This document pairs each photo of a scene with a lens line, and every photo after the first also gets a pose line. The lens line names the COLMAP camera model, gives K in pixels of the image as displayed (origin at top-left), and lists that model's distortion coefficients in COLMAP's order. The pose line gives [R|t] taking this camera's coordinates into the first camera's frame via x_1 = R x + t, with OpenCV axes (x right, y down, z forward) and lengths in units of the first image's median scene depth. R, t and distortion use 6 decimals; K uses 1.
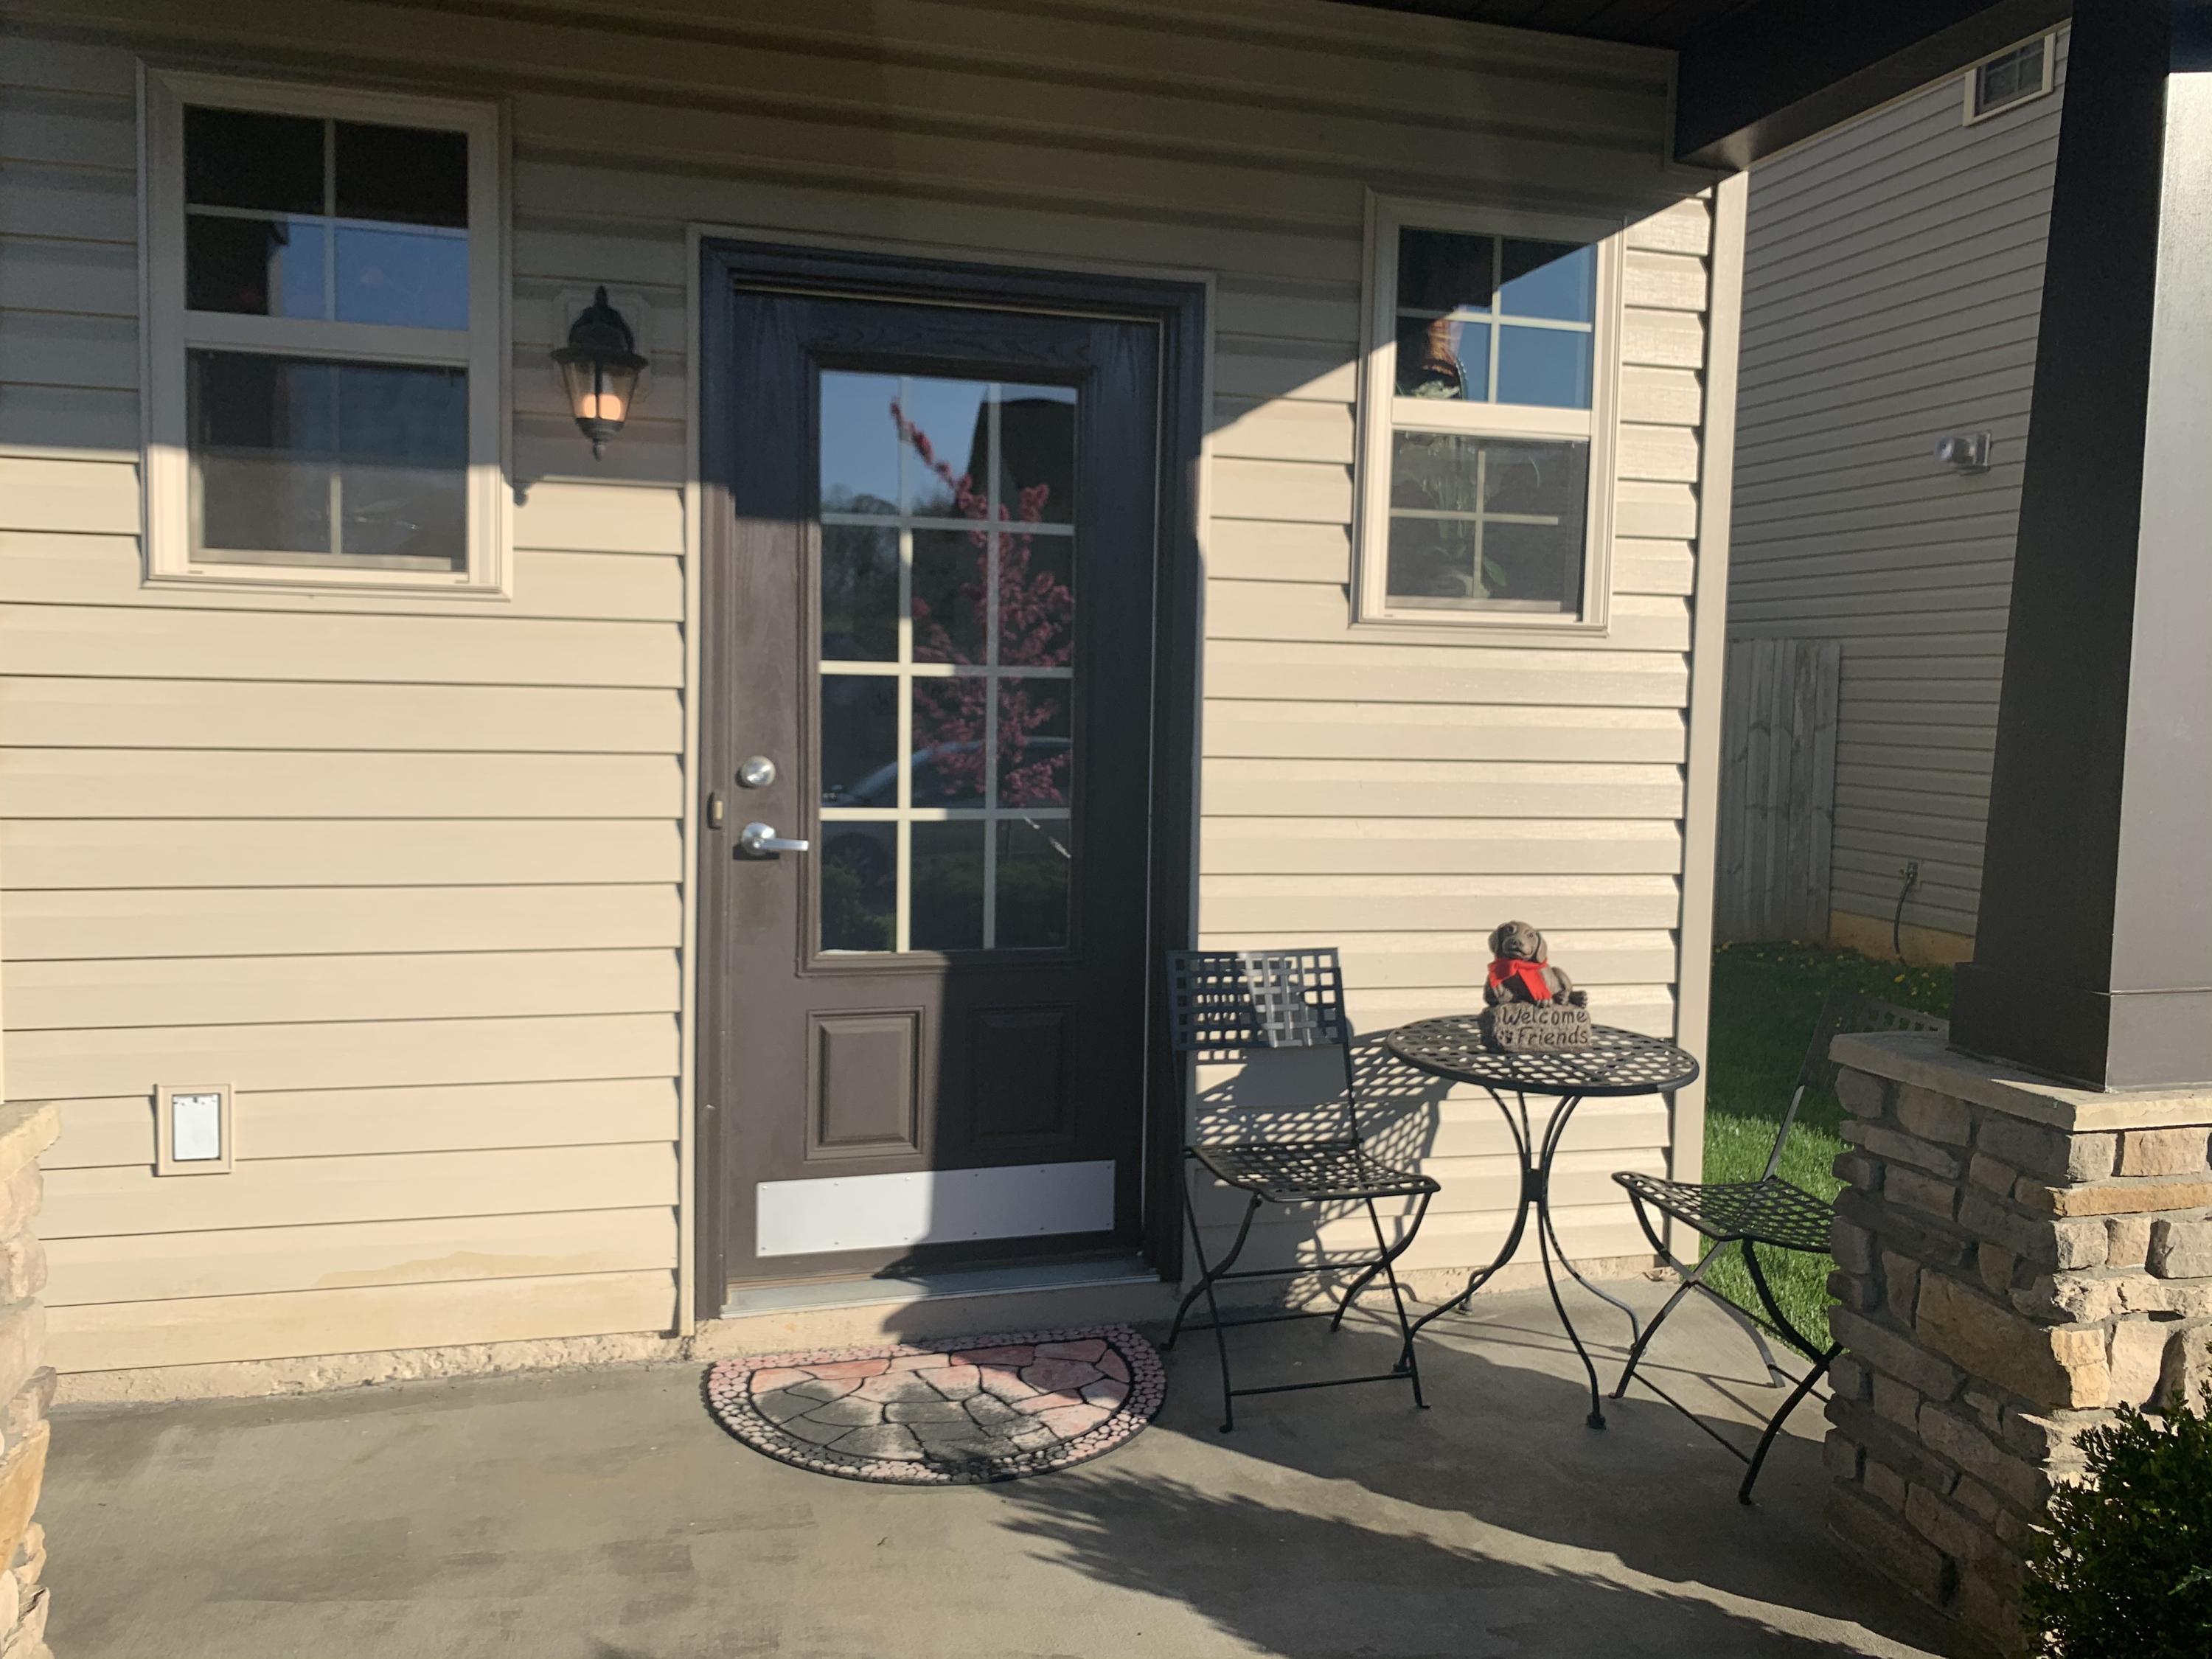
lens RADIAL K [[1684.3, 0, 1104.2], [0, 1684.3, 796.6], [0, 0, 1]] dist [-0.000184, -0.002056]
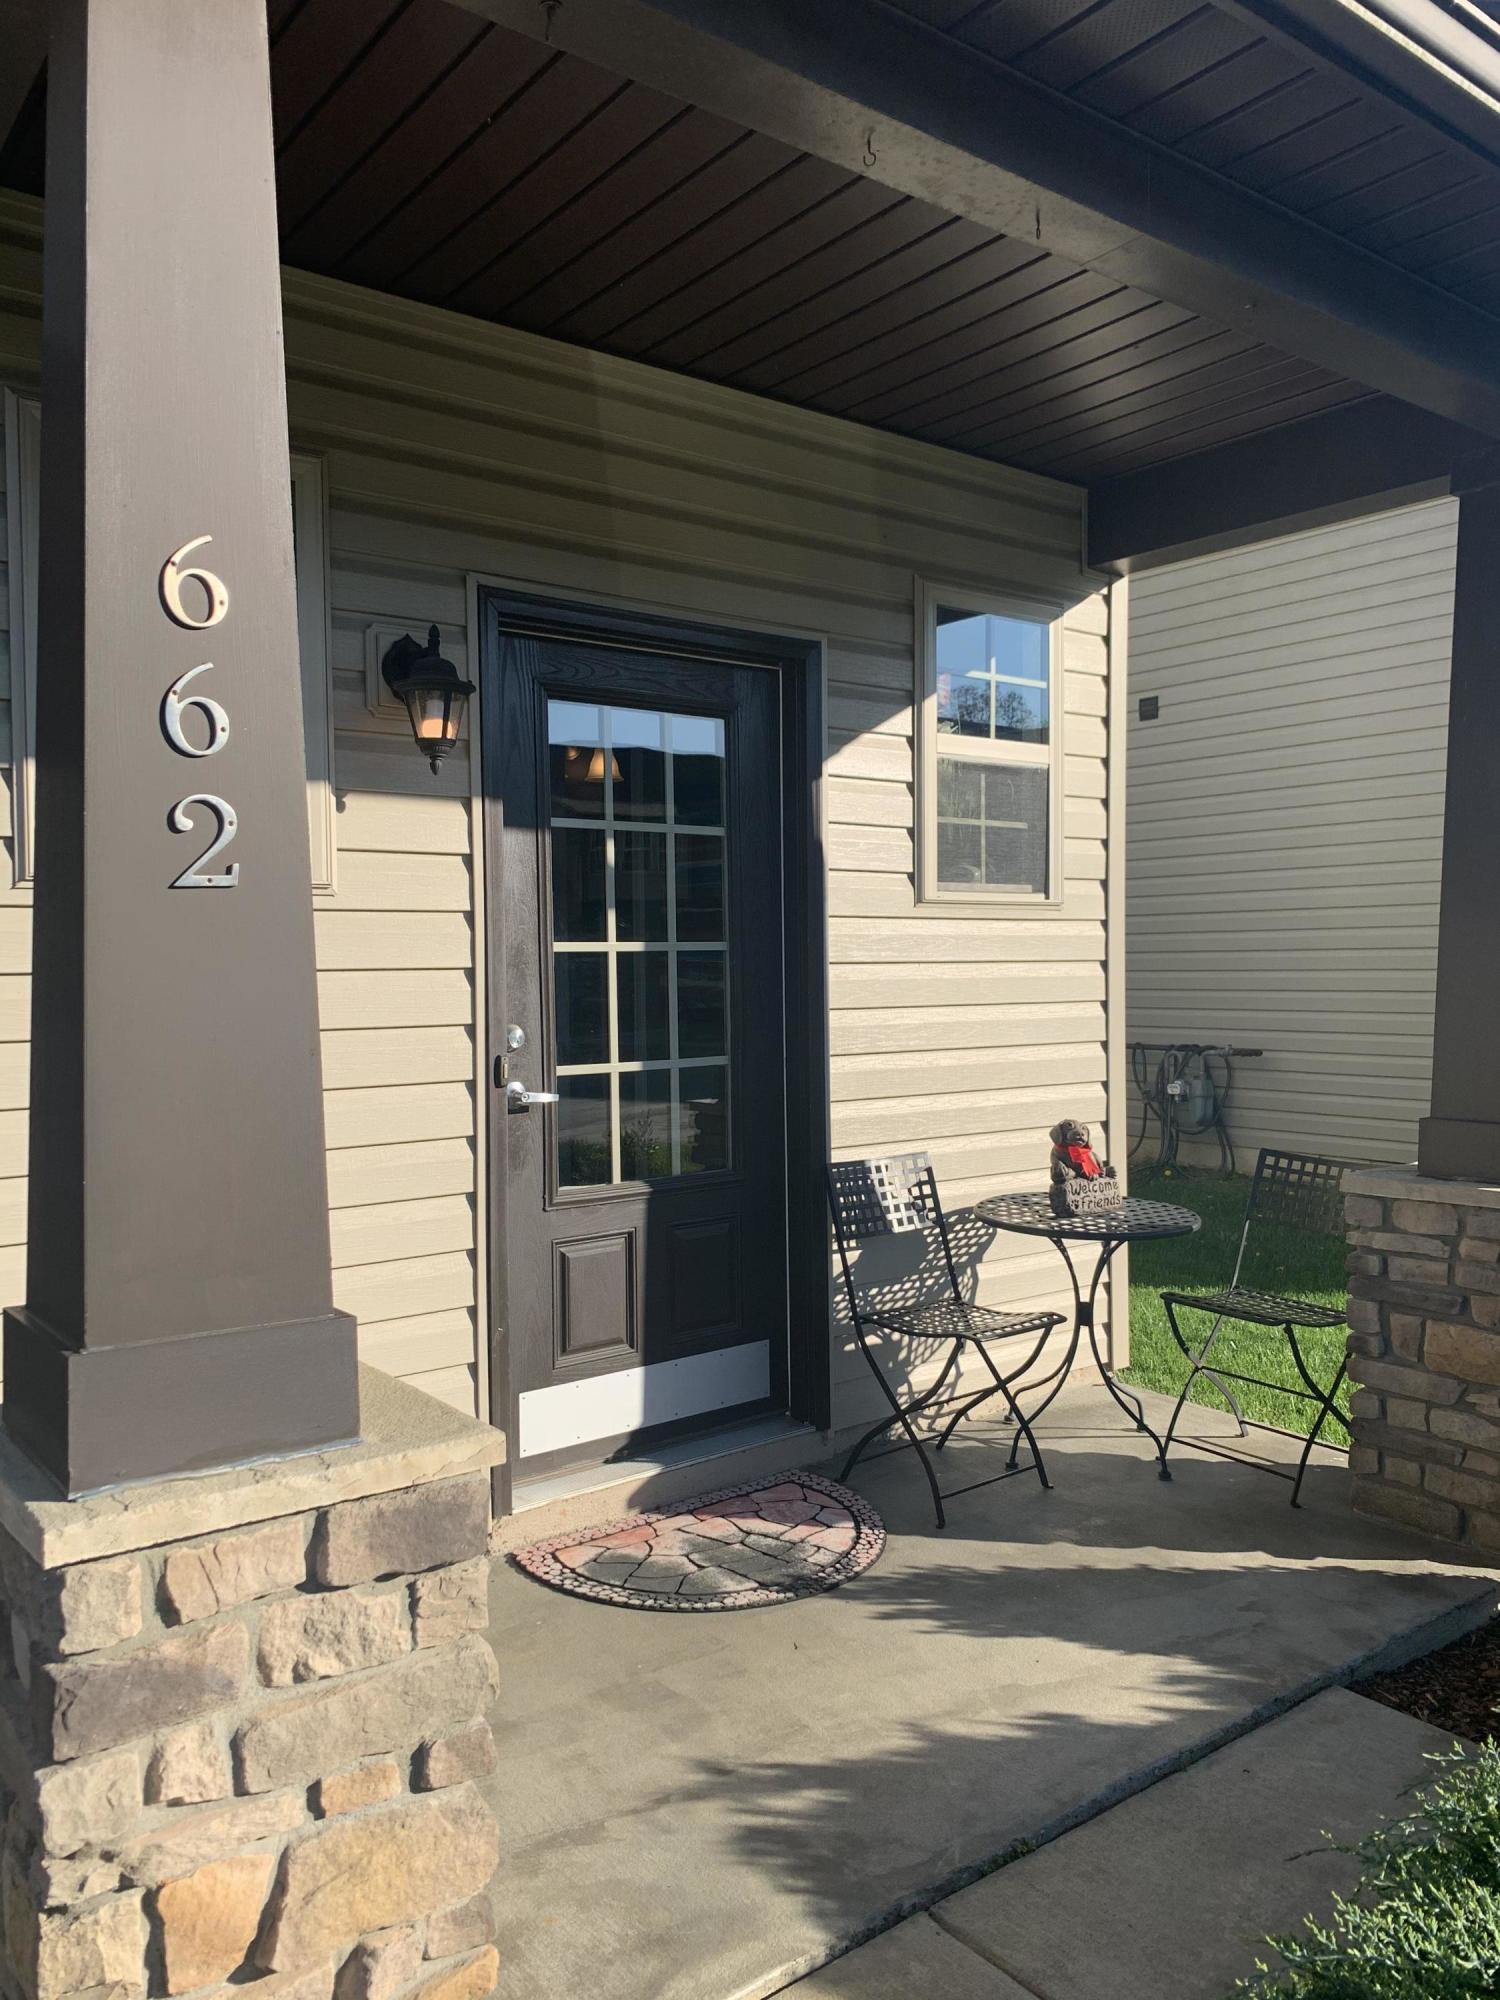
lens RADIAL K [[1504.0, 0, 750.0], [0, 1504.0, 1000.0], [0, 0, 1]] dist [0.049744, -0.093824]
pose [[0.923302, -0.041336, 0.381843, -0.449854], [0.055763, 0.998085, -0.026788, -0.003942], [-0.380004, 0.046026, 0.923839, -0.031437]]
